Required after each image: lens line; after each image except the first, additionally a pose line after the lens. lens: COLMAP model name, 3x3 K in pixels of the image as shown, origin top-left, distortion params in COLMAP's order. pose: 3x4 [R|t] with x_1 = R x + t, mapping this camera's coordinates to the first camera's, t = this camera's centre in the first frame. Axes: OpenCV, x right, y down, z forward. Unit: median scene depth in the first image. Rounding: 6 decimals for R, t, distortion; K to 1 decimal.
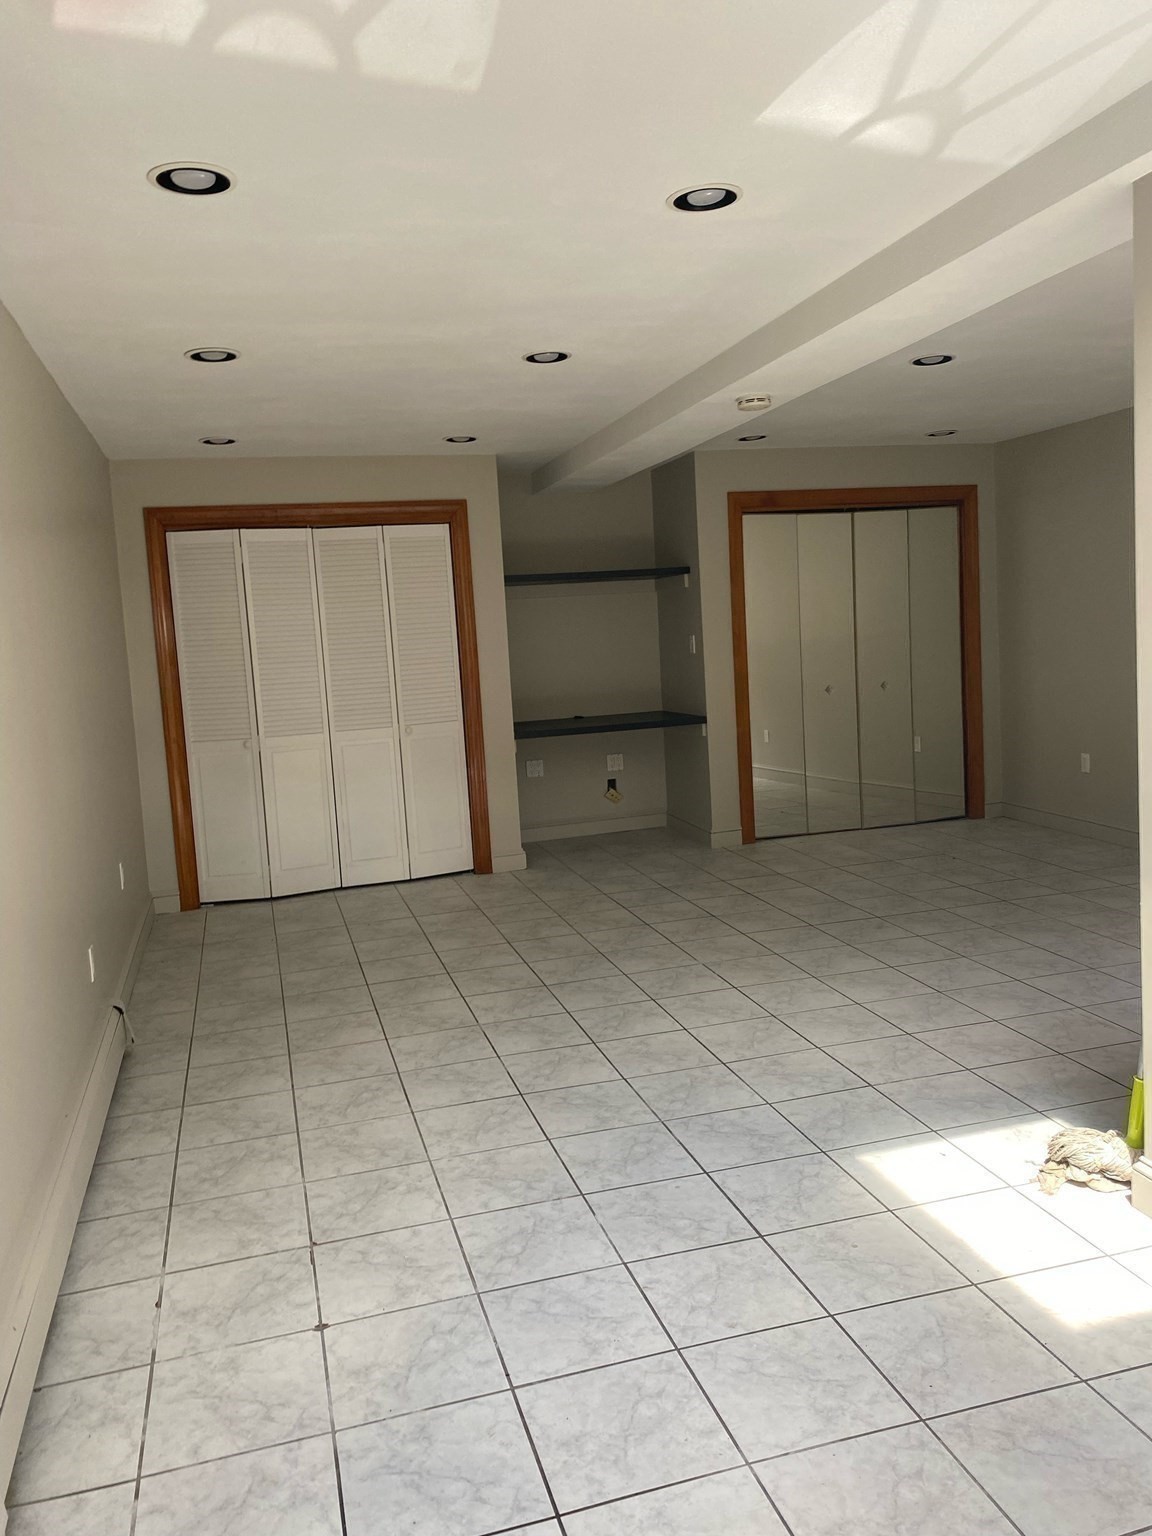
lens RADIAL K [[1184.0, 0, 587.7], [0, 1184.0, 737.8], [0, 0, 1]] dist [0.049663, -0.032698]
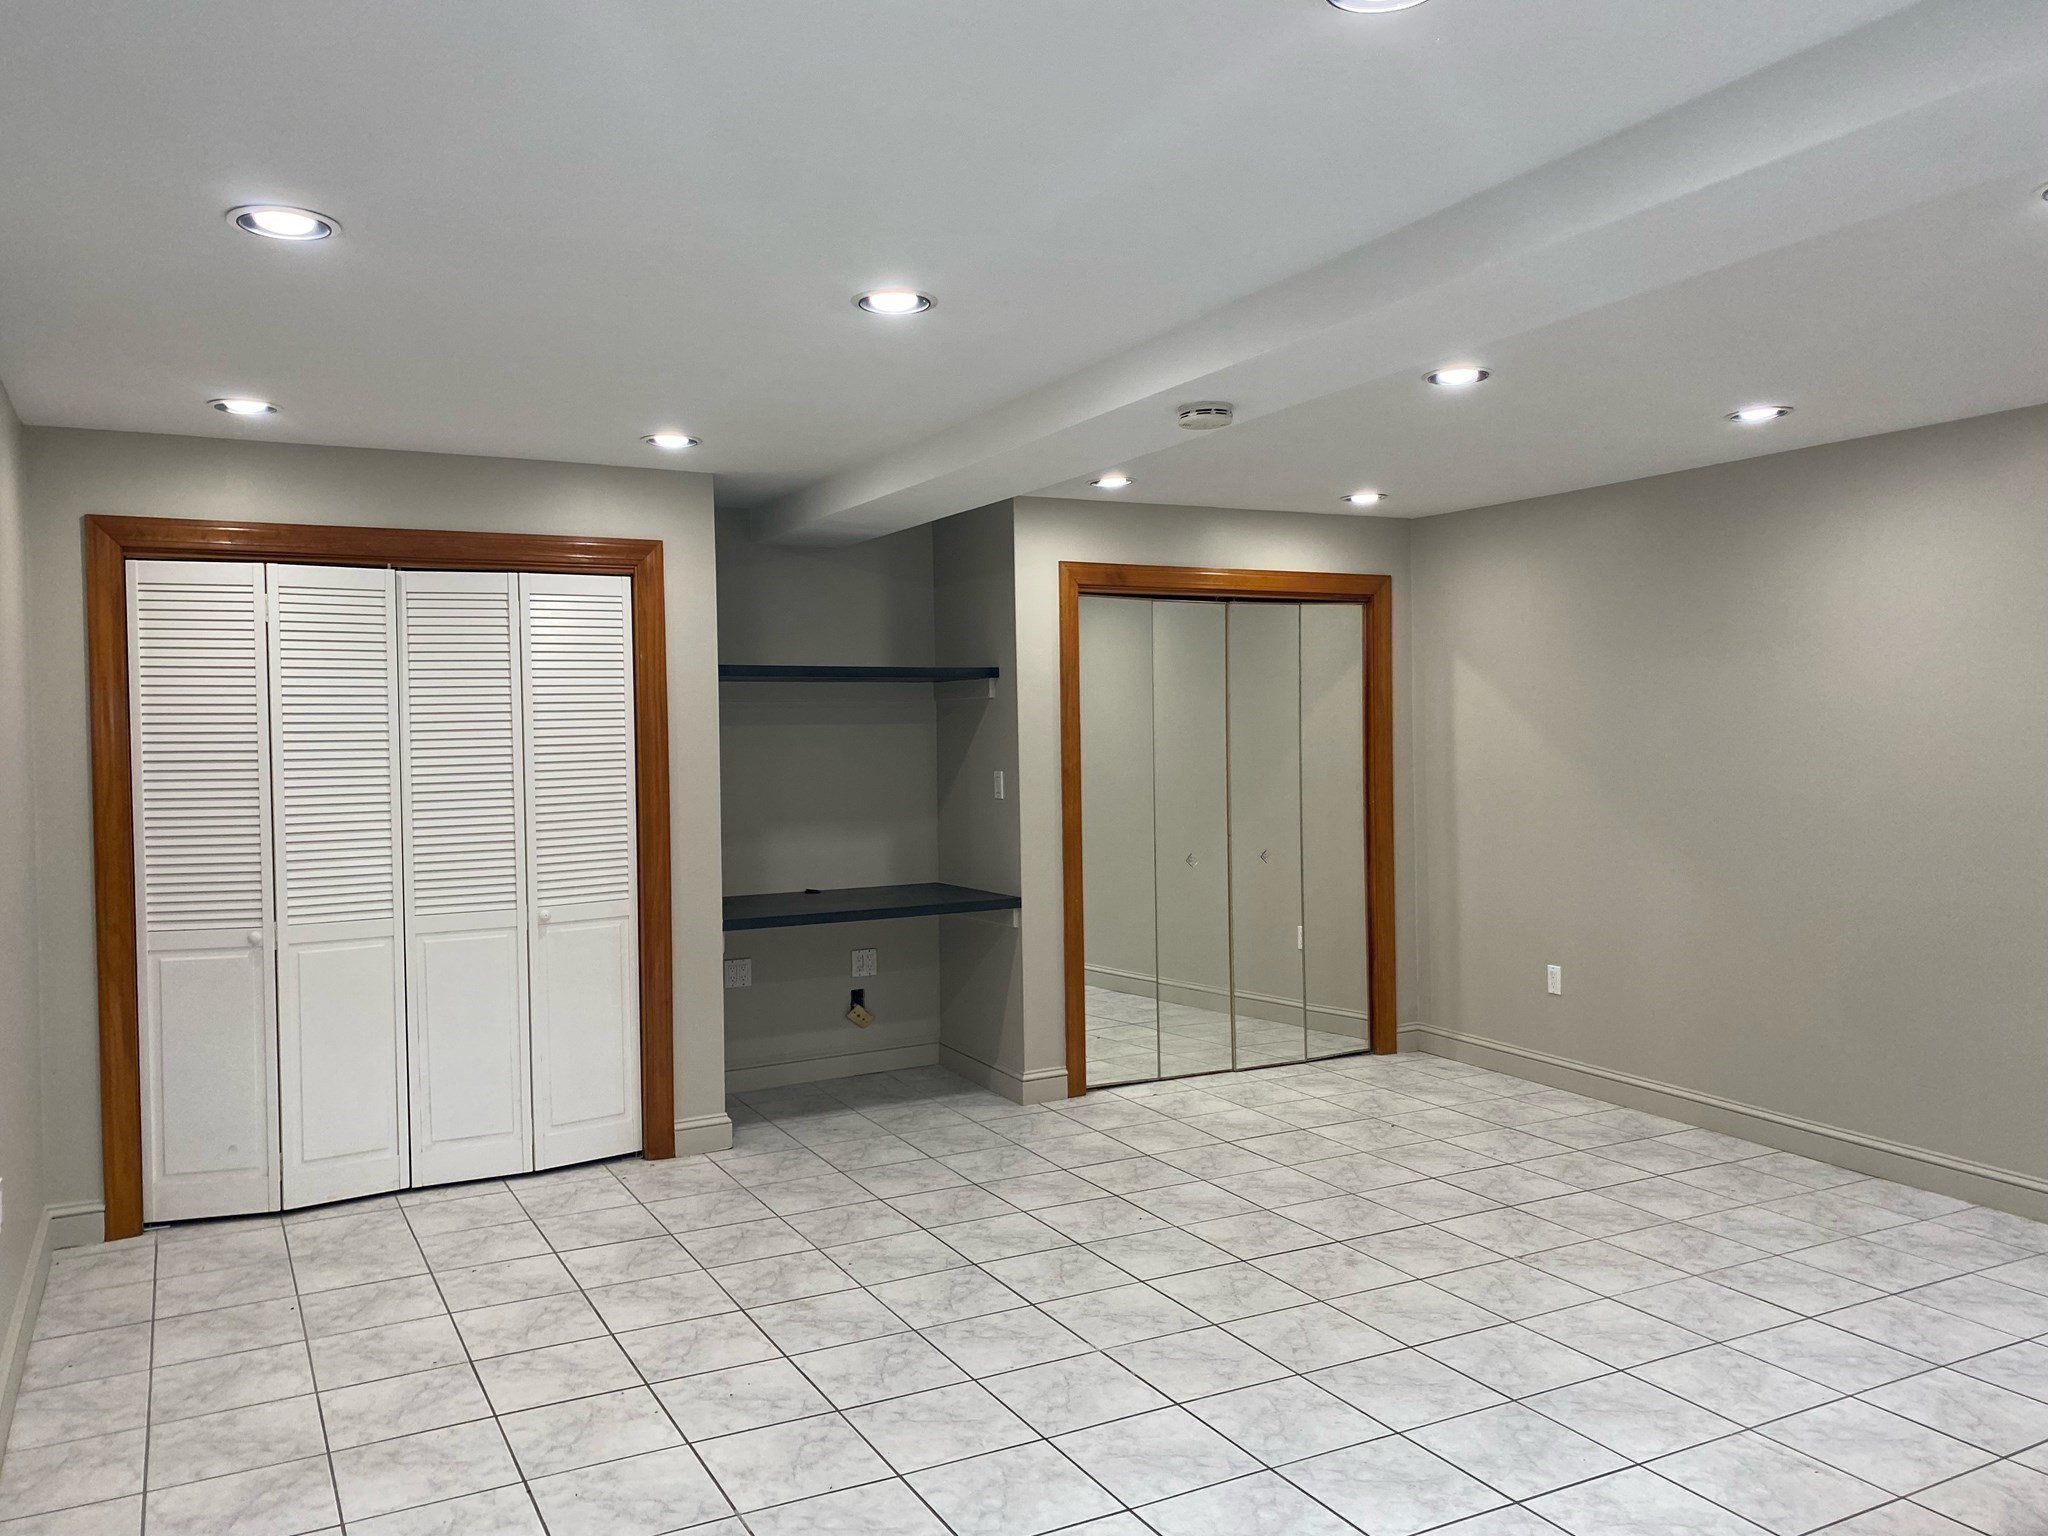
lens RADIAL K [[1578.7, 0, 1028.2], [0, 1578.7, 757.0], [0, 0, 1]] dist [0.049663, -0.032698]
pose [[0.977913, 0.041475, 0.204857, -0.082101], [-0.024446, 0.996084, -0.084969, -0.024020], [-0.207578, 0.078084, 0.975097, 0.168580]]
